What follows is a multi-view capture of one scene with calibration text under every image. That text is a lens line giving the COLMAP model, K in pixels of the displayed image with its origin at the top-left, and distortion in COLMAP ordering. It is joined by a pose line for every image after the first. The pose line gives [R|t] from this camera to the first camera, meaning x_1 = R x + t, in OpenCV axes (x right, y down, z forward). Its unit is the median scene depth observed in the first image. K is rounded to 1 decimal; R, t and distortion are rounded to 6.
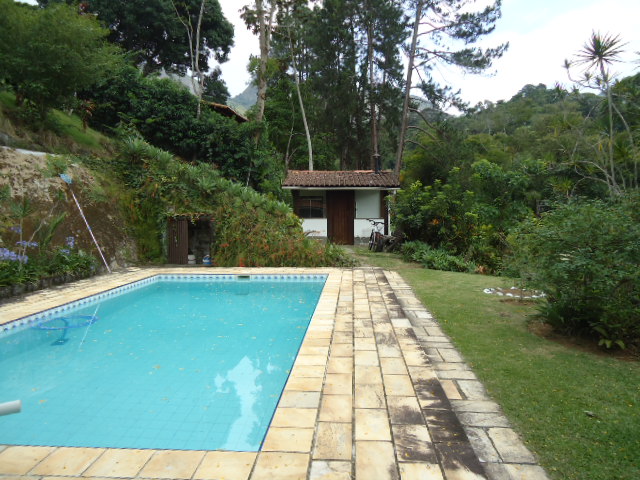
lens RADIAL K [[462.2, 0, 319.4], [0, 462.2, 238.3], [0, 0, 1]] dist [-0.000703, -0.001783]
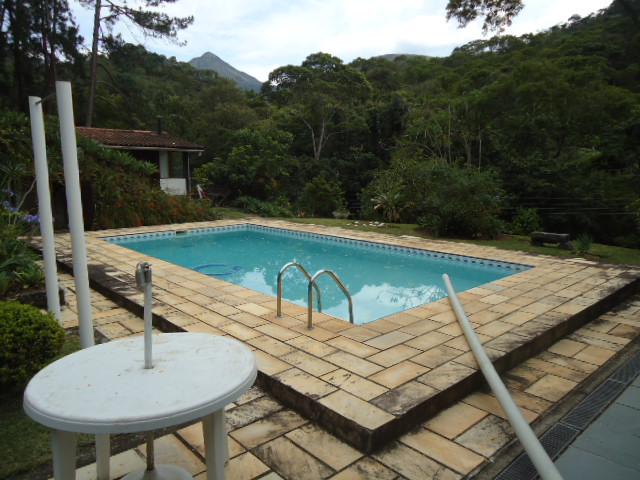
lens RADIAL K [[462.2, 0, 319.4], [0, 462.2, 238.3], [0, 0, 1]] dist [-0.000703, -0.001783]
pose [[0.681450, -0.102187, 0.724695, -0.312640], [0.039631, 0.993904, 0.102881, -0.000497], [-0.730791, -0.041388, 0.681346, 0.009521]]
